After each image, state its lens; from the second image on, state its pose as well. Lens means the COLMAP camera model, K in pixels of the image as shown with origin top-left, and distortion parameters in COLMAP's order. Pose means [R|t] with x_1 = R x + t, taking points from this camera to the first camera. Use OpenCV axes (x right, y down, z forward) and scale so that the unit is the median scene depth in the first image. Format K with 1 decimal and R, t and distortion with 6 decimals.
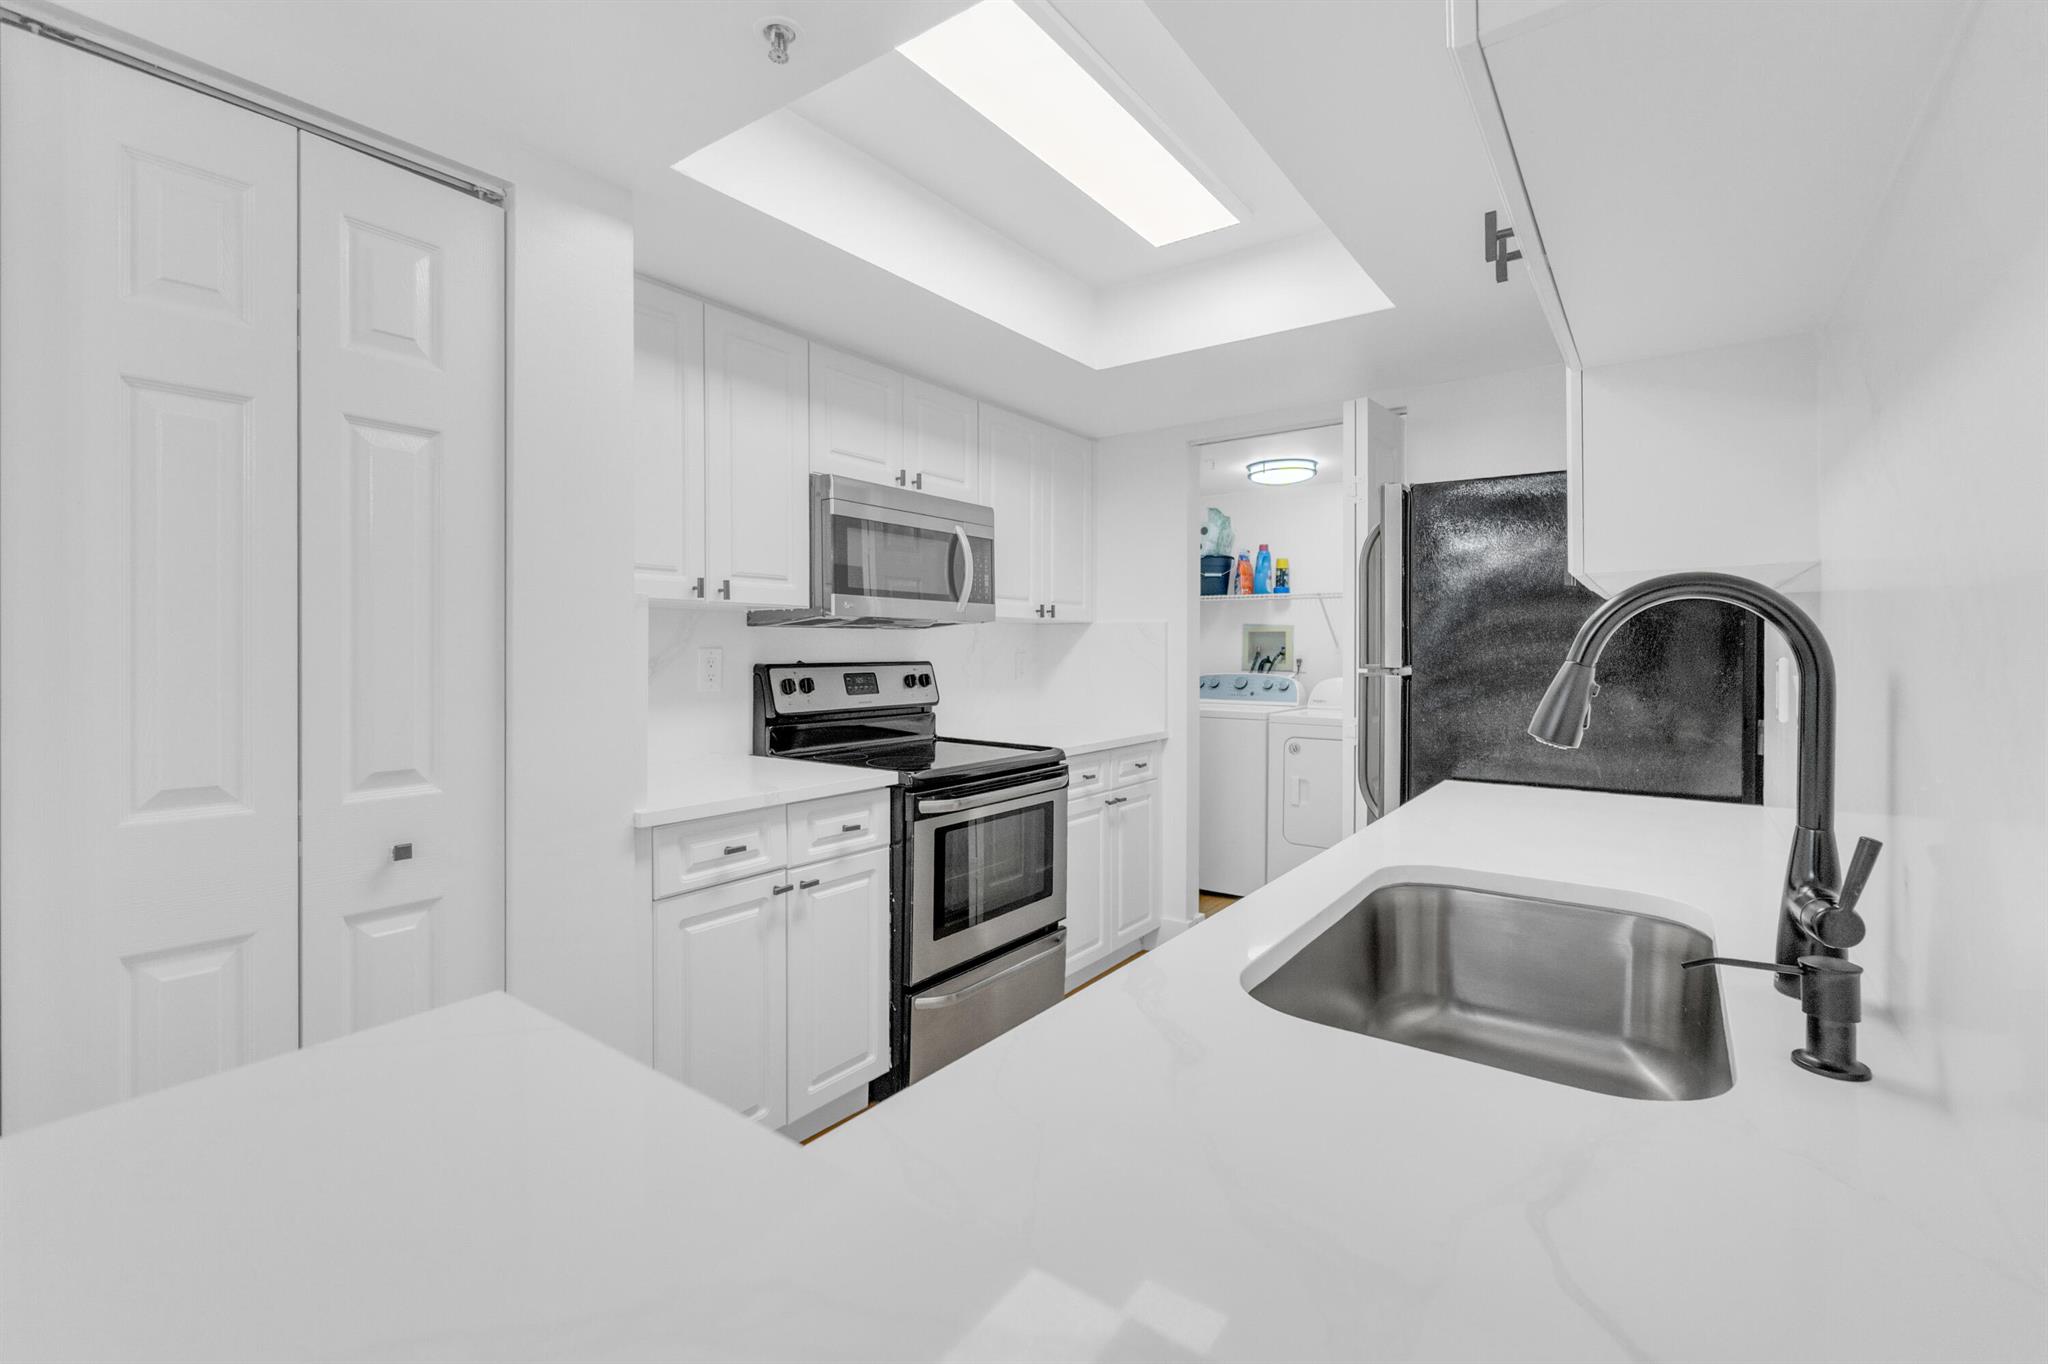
lens RADIAL K [[888.5, 0, 1009.1], [0, 888.5, 660.6], [0, 0, 1]] dist [-0.001622, 0.000281]
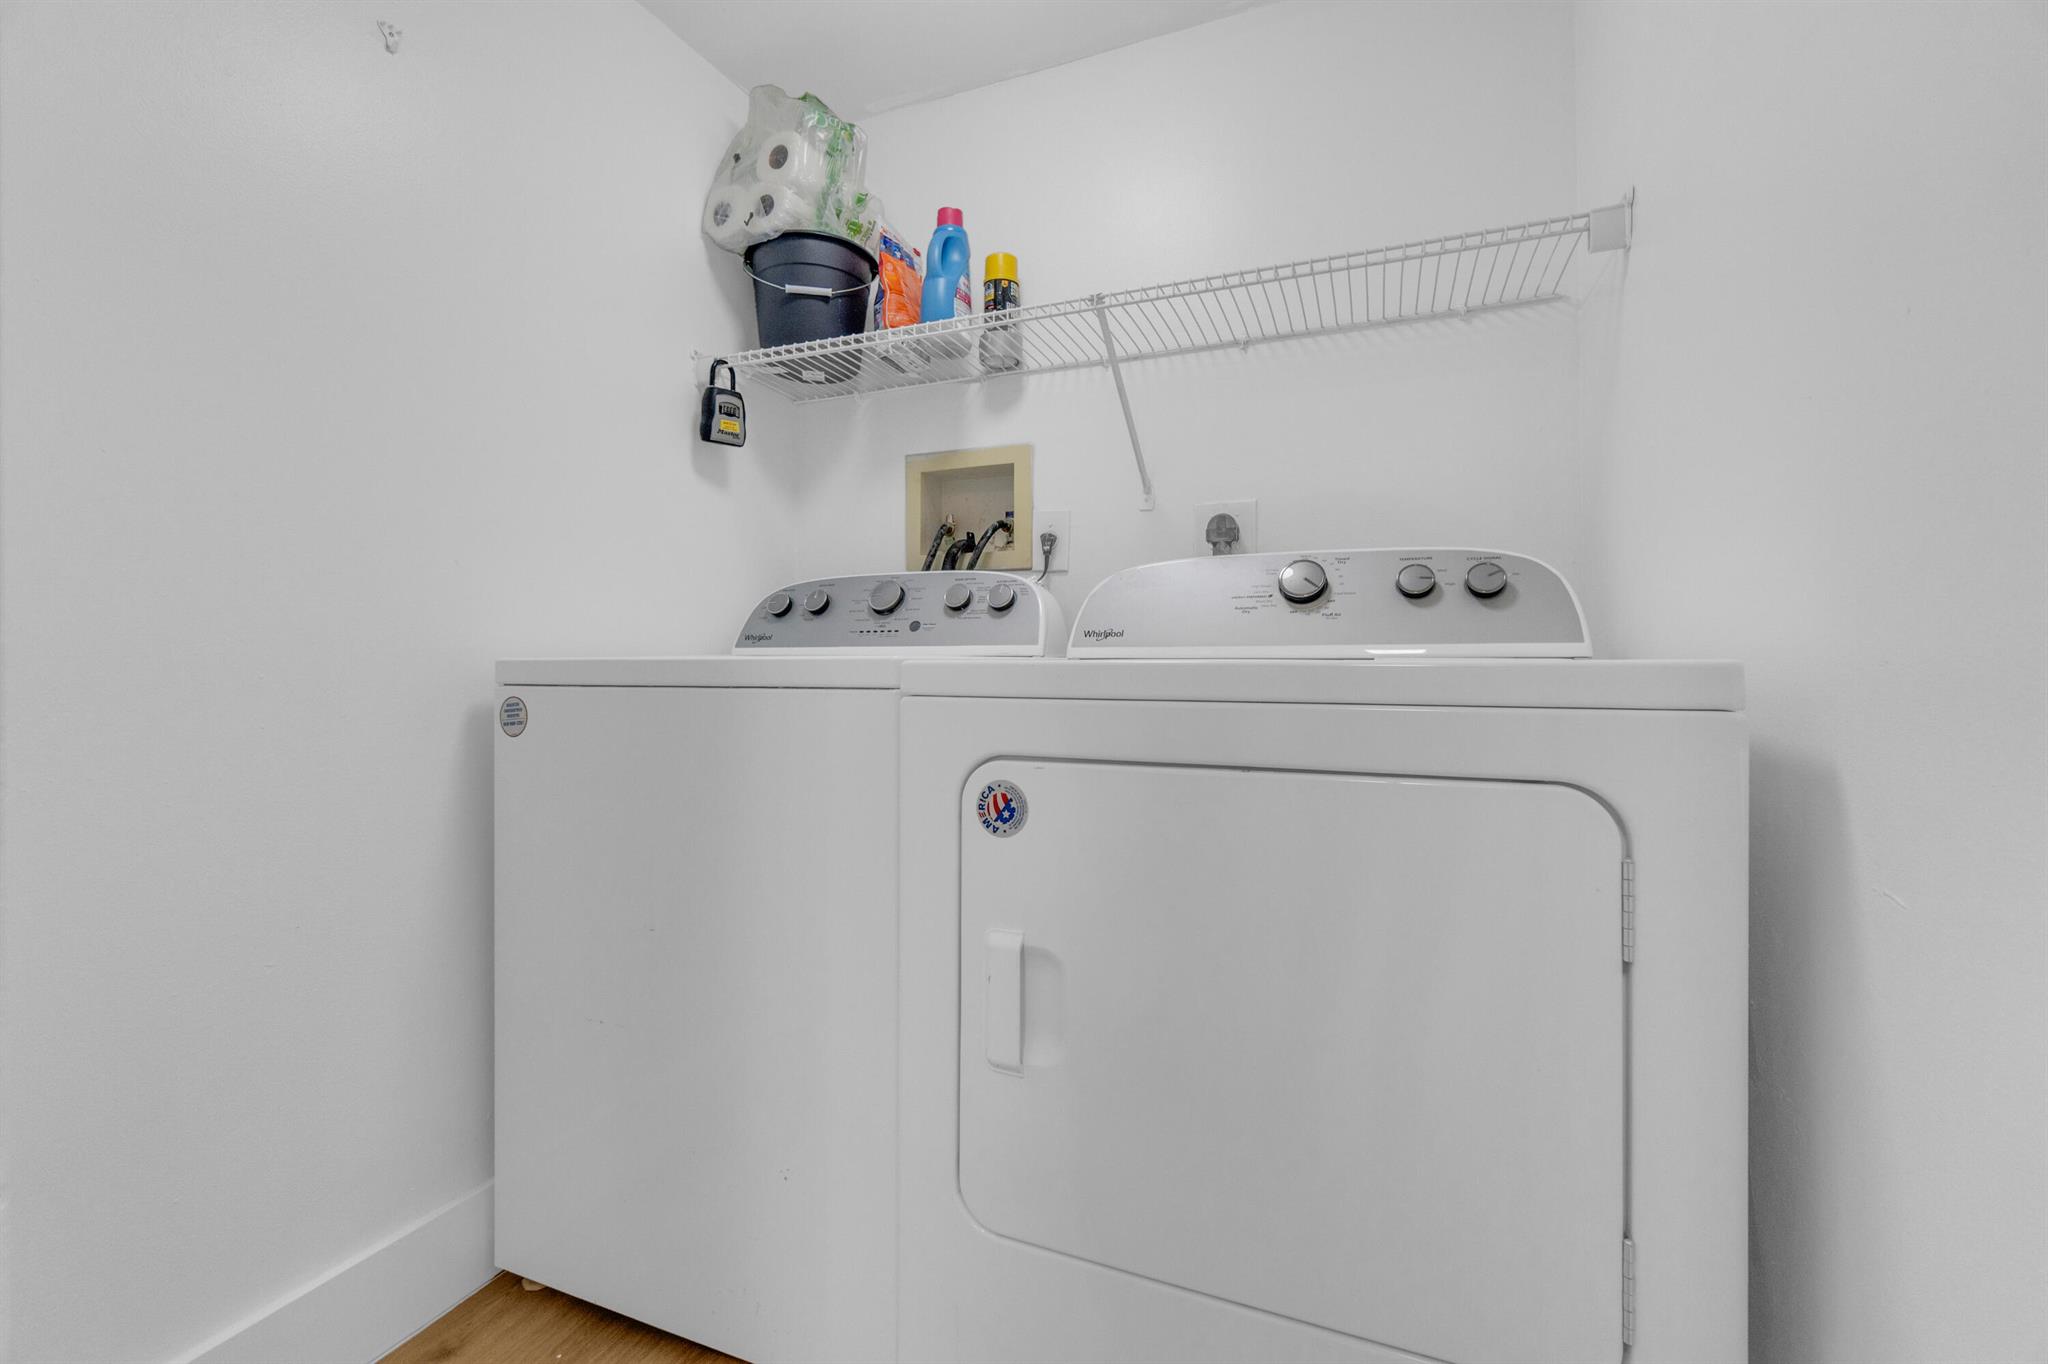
lens RADIAL K [[853.4, 0, 1026.8], [0, 853.4, 664.3], [0, 0, 1]] dist [-0.010105, 0.003264]
pose [[0.967372, -0.004485, 0.253322, 0.392197], [0.007126, 0.999929, -0.009509, 0.094422], [-0.253261, 0.011004, 0.967335, 1.137379]]
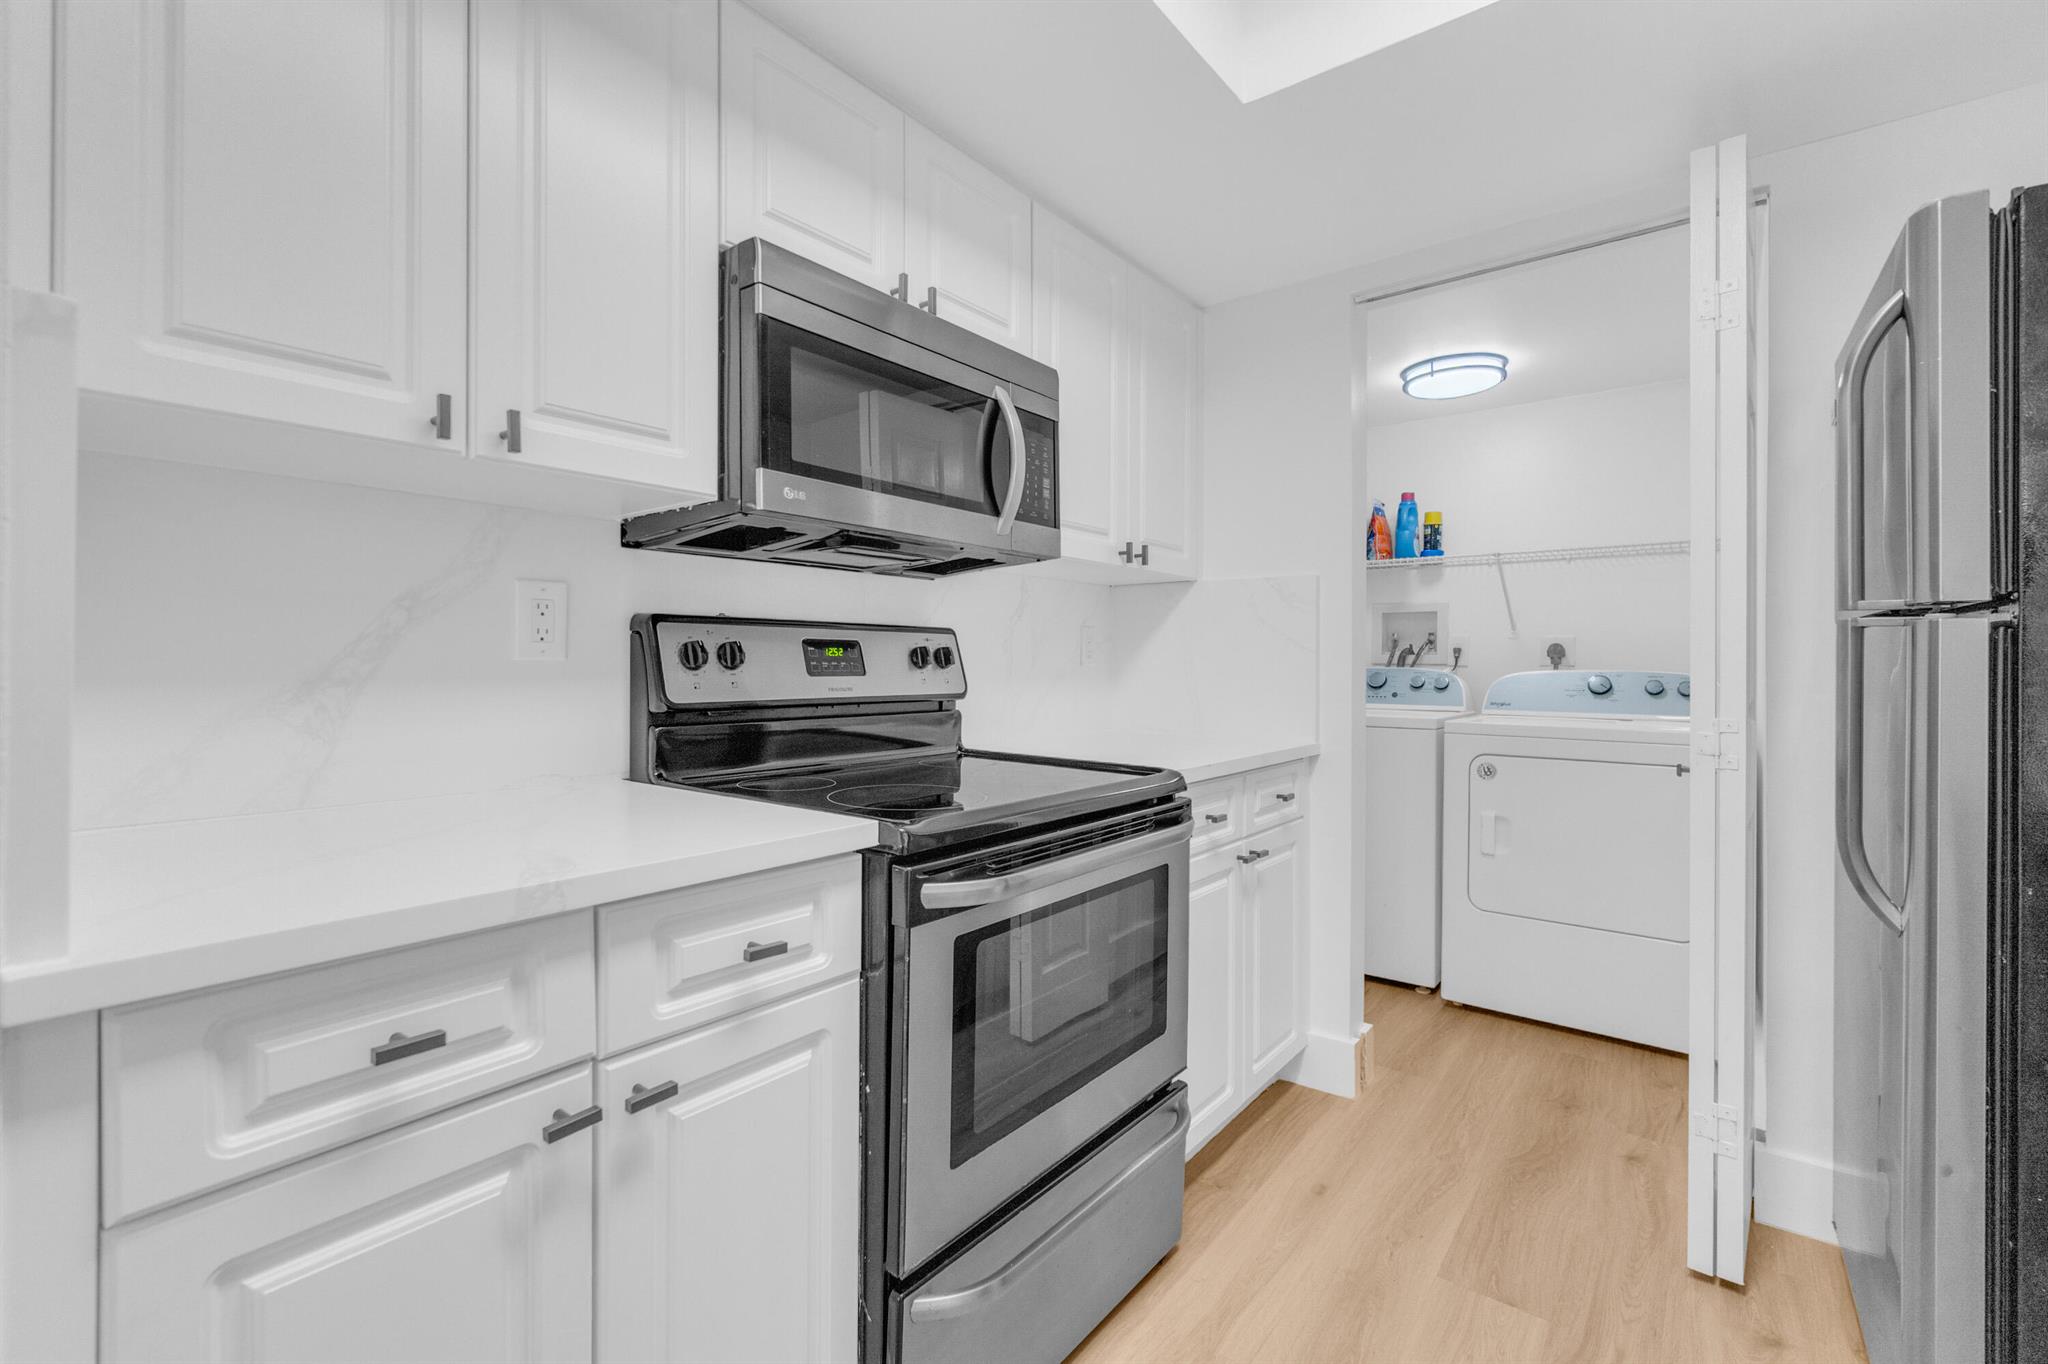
lens RADIAL K [[888.5, 0, 1009.1], [0, 888.5, 660.6], [0, 0, 1]] dist [-0.001622, 0.000281]
pose [[0.999368, 0.002681, -0.035459, -0.031164], [-0.003293, 0.999846, -0.017230, 0.038944], [0.035407, 0.017336, 0.999223, 0.431984]]
